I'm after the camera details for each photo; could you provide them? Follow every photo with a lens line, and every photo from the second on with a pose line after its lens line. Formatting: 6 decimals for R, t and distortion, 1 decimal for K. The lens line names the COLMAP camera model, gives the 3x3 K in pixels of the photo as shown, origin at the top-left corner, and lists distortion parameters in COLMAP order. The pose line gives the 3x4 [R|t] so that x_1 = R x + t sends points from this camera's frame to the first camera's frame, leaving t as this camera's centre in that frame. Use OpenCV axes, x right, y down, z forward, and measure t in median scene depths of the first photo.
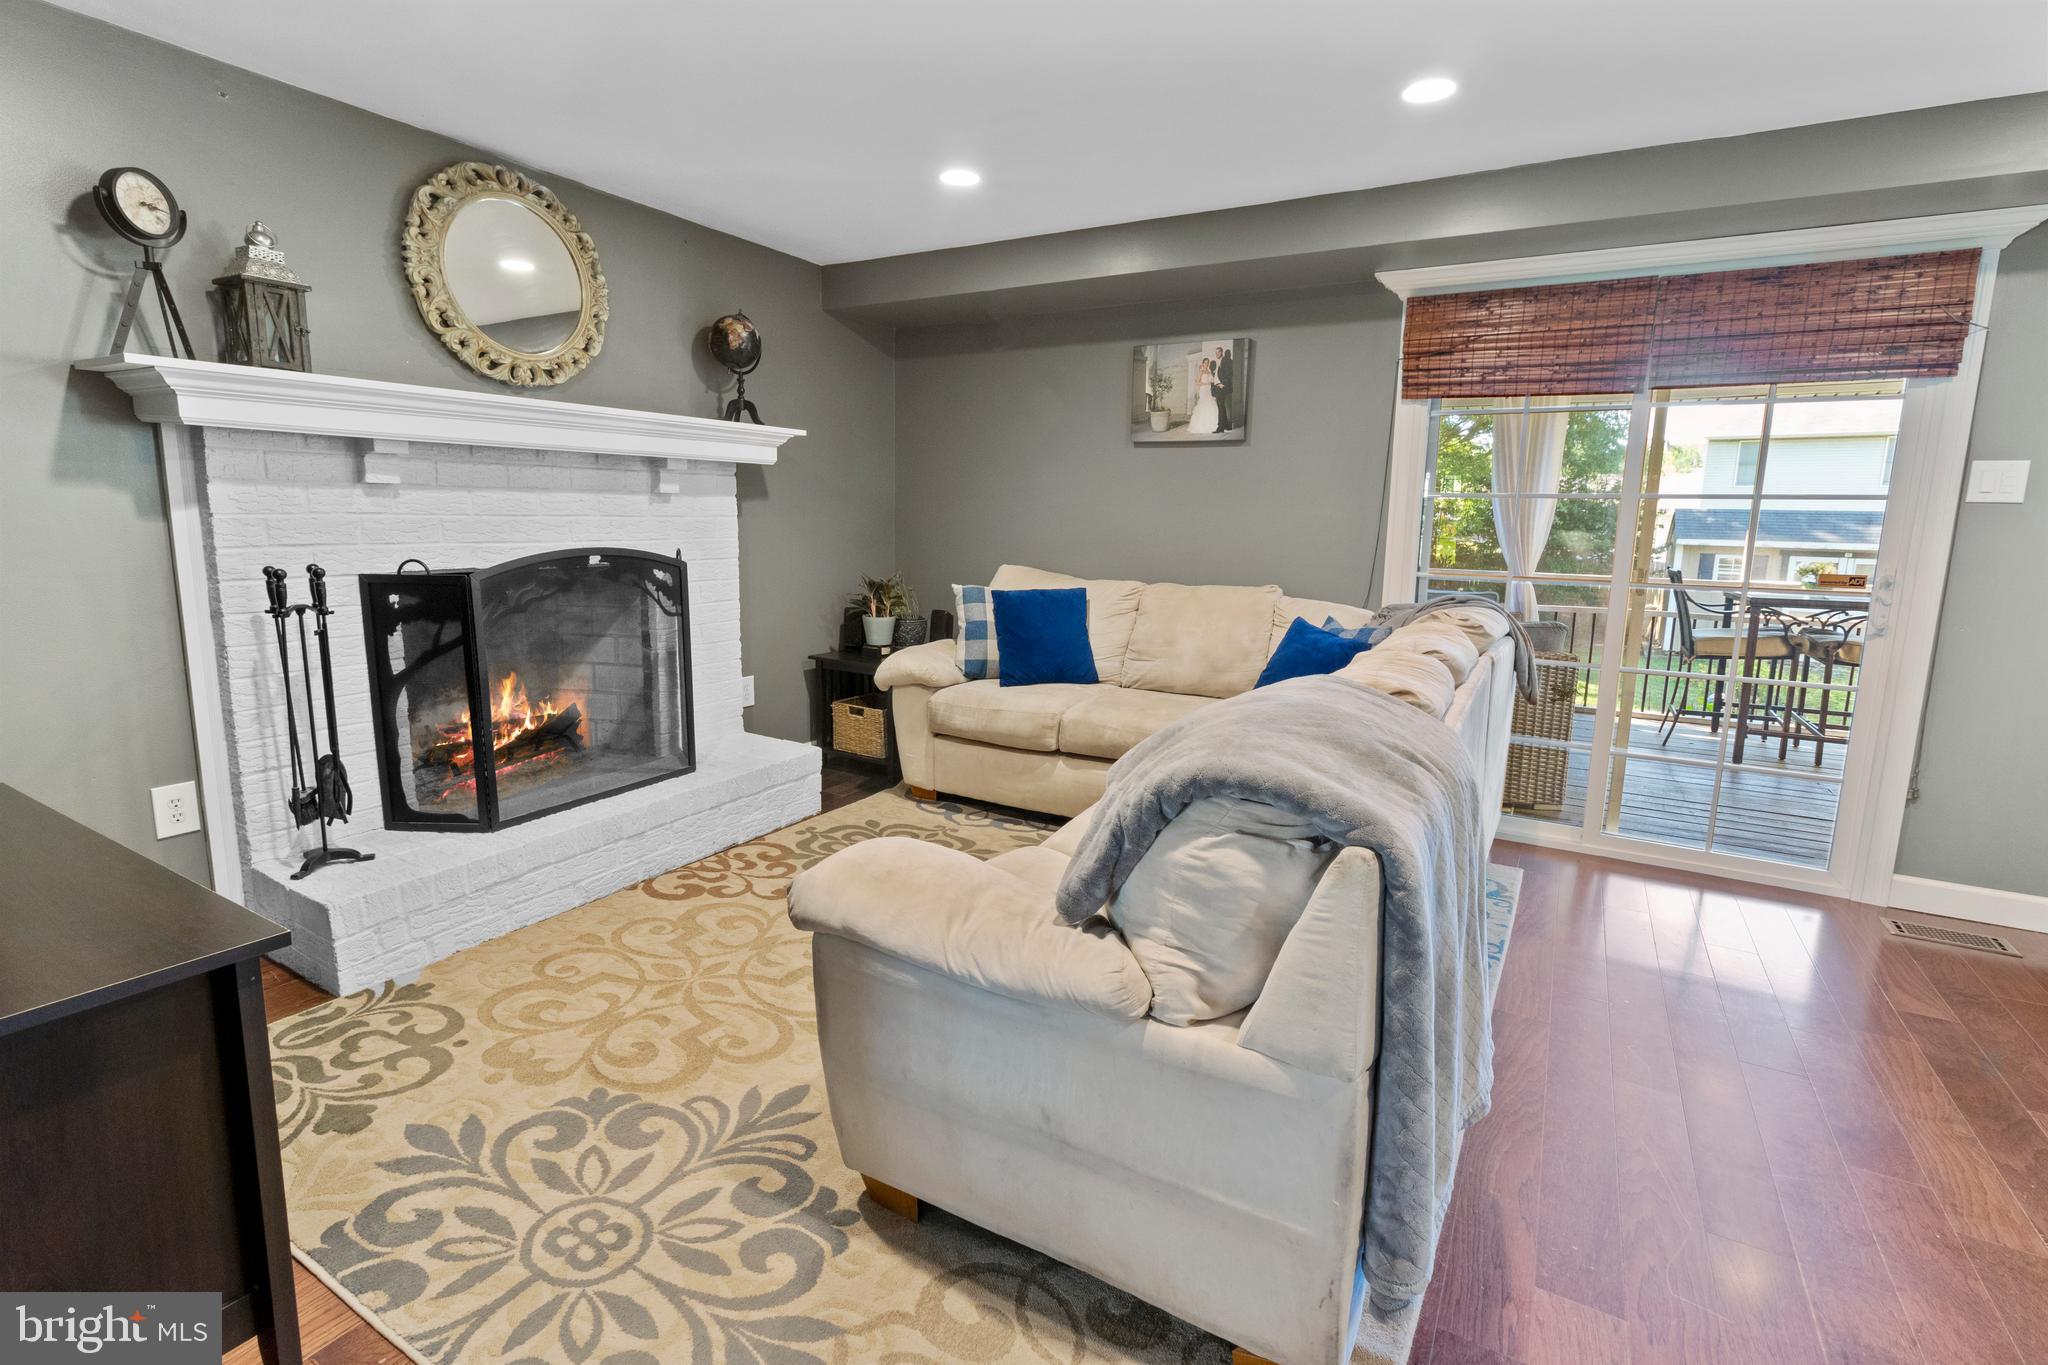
lens RADIAL K [[978.6, 0, 1022.2], [0, 978.6, 681.5], [0, 0, 1]] dist [0.001726, 0.000391]
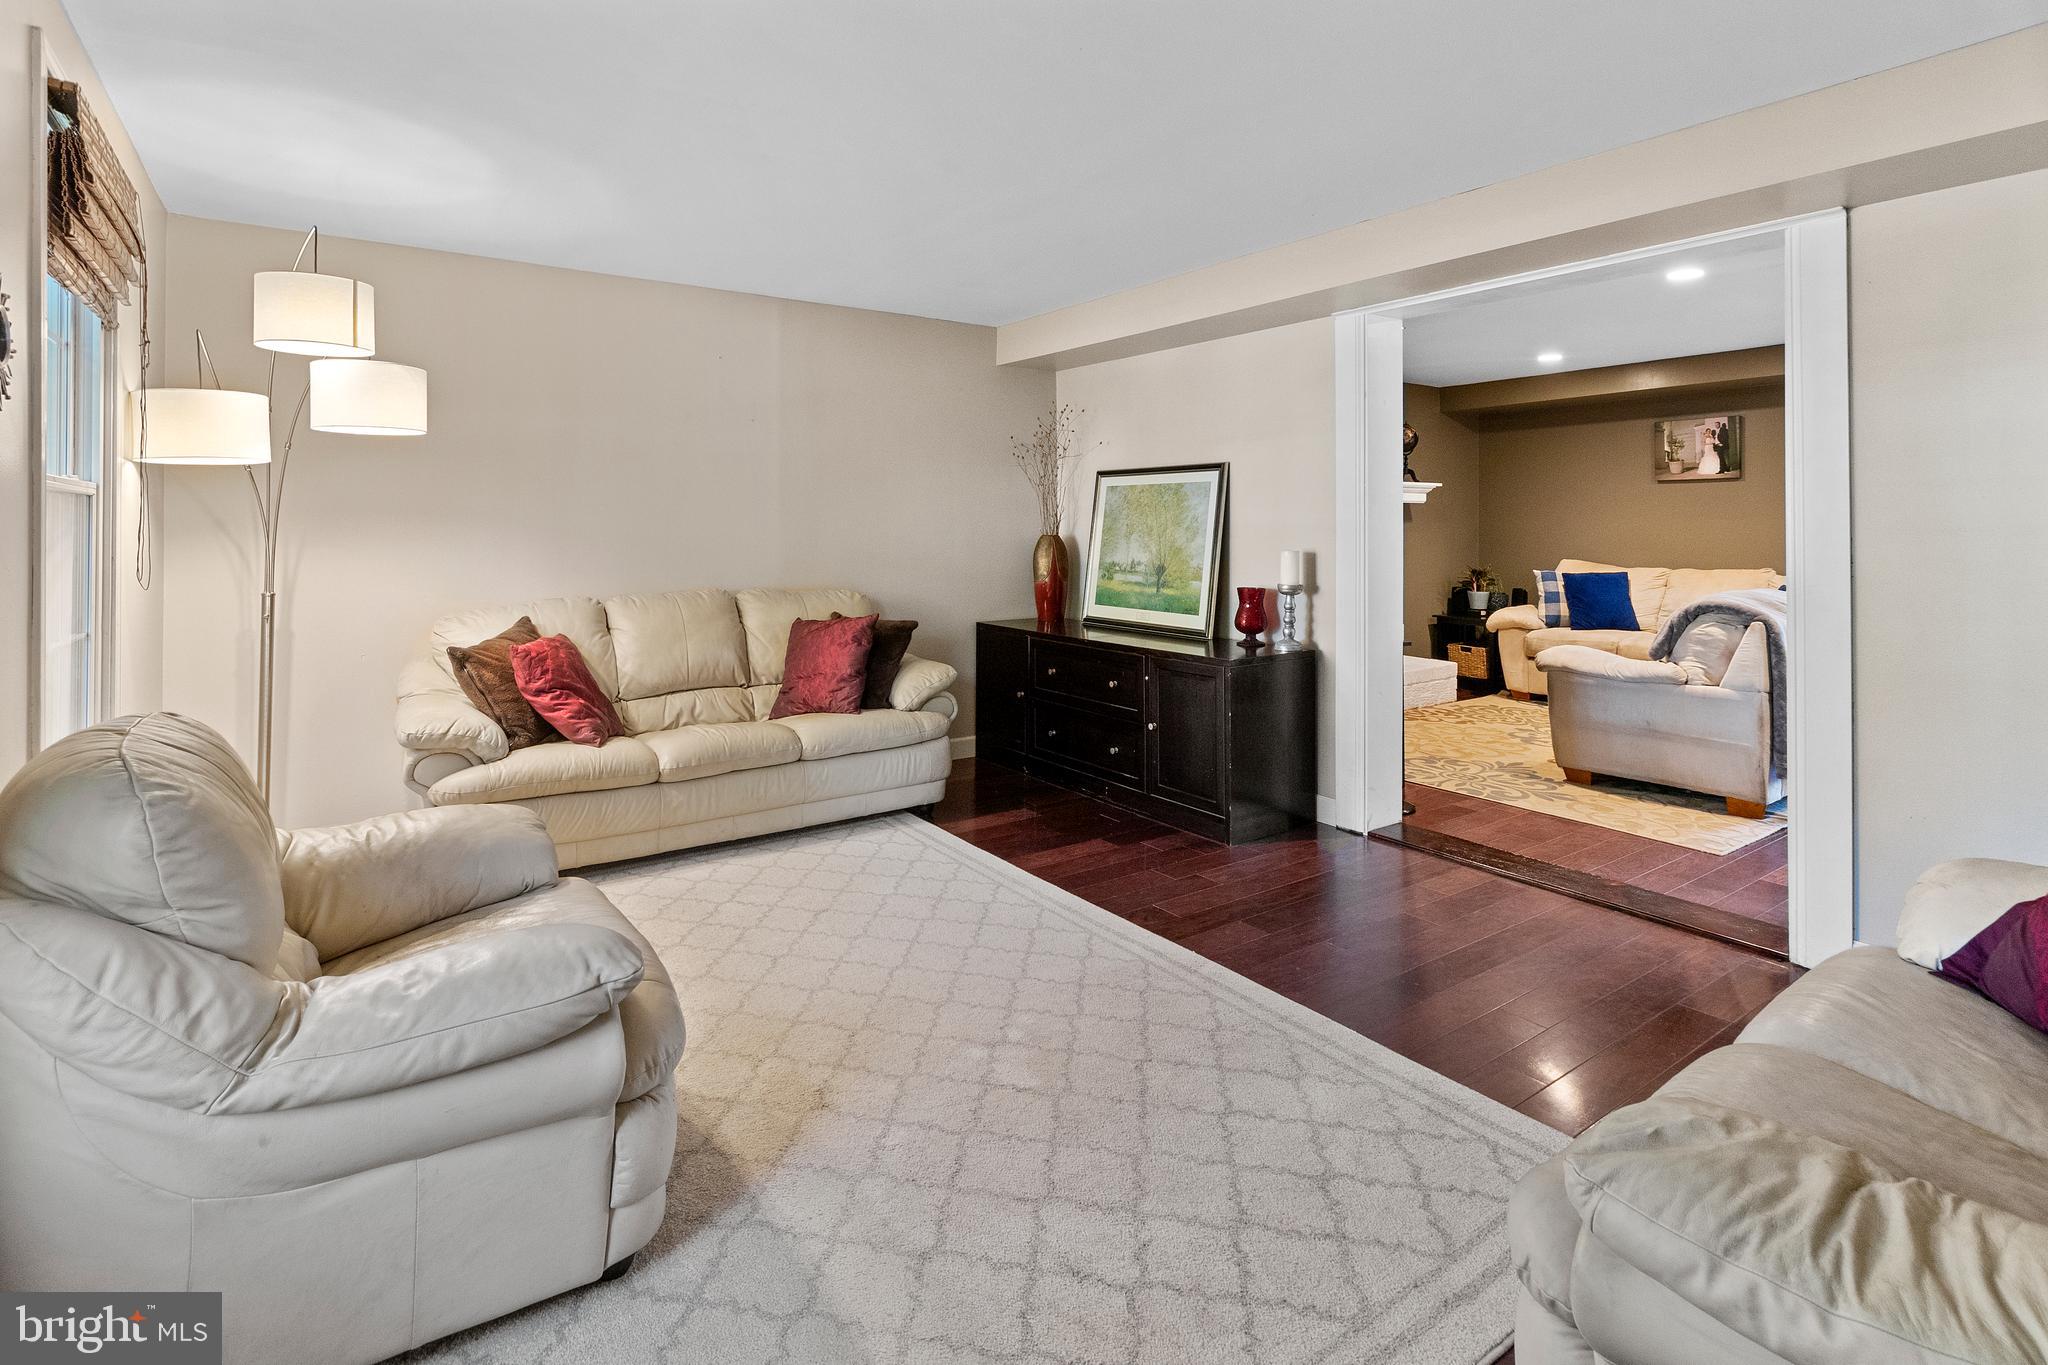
lens RADIAL K [[978.6, 0, 1055.8], [0, 978.6, 527.2], [0, 0, 1]] dist [0.001726, 0.000391]
pose [[0.909975, -0.023959, -0.413971, -0.123924], [-0.048856, 0.985181, -0.164412, 0.144740], [0.411775, 0.169836, 0.895319, -0.846452]]
